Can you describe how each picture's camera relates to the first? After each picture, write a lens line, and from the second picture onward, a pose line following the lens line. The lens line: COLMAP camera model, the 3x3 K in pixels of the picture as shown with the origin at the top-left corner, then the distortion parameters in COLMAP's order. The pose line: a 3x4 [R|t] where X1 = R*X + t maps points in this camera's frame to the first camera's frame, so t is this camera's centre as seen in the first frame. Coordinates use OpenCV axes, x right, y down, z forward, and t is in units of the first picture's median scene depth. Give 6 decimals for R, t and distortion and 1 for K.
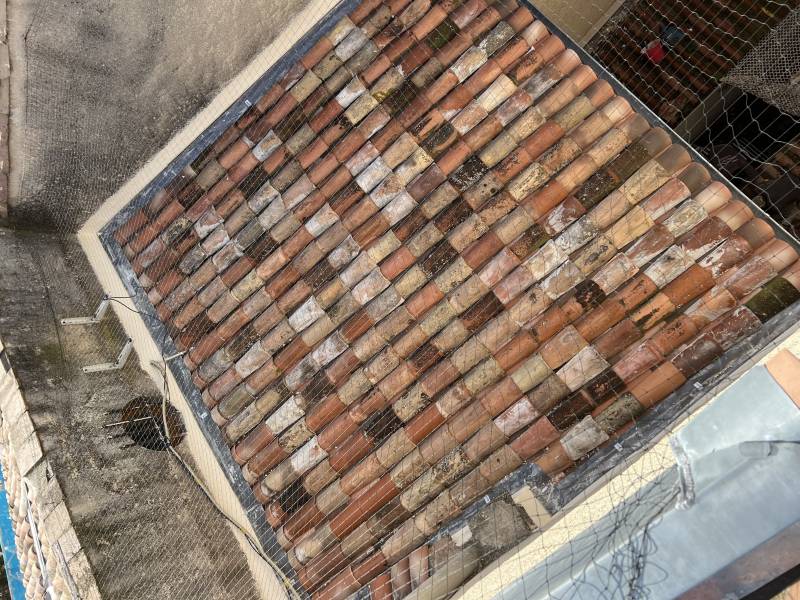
lens RADIAL K [[600.3, 0, 400.6], [0, 600.3, 306.3], [0, 0, 1]] dist [0.069145, -0.081567]
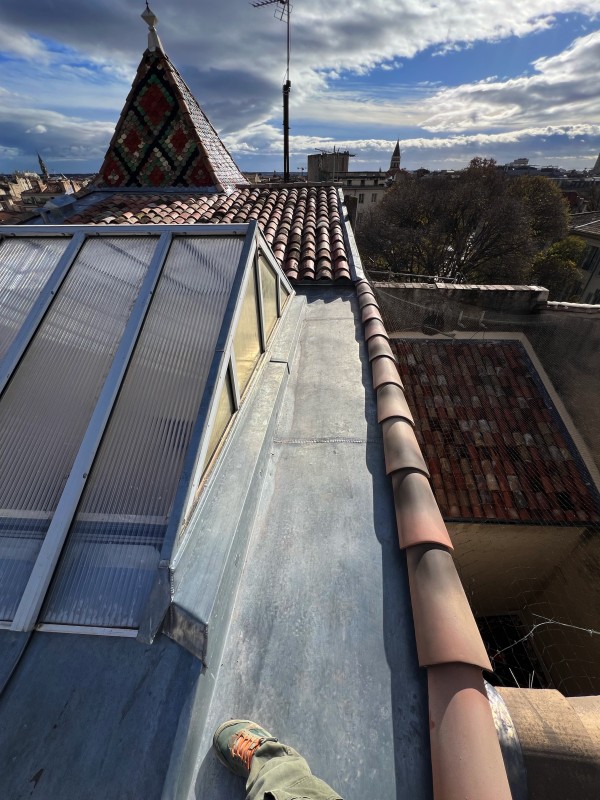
lens RADIAL K [[321.1, 0, 302.1], [0, 321.1, 399.2], [0, 0, 1]] dist [-0.003491, 0.000950]
pose [[-0.582299, 0.797898, -0.155840, 0.494959], [-0.718556, -0.415462, 0.557735, -0.372268], [0.380270, 0.436748, 0.815258, -0.355416]]
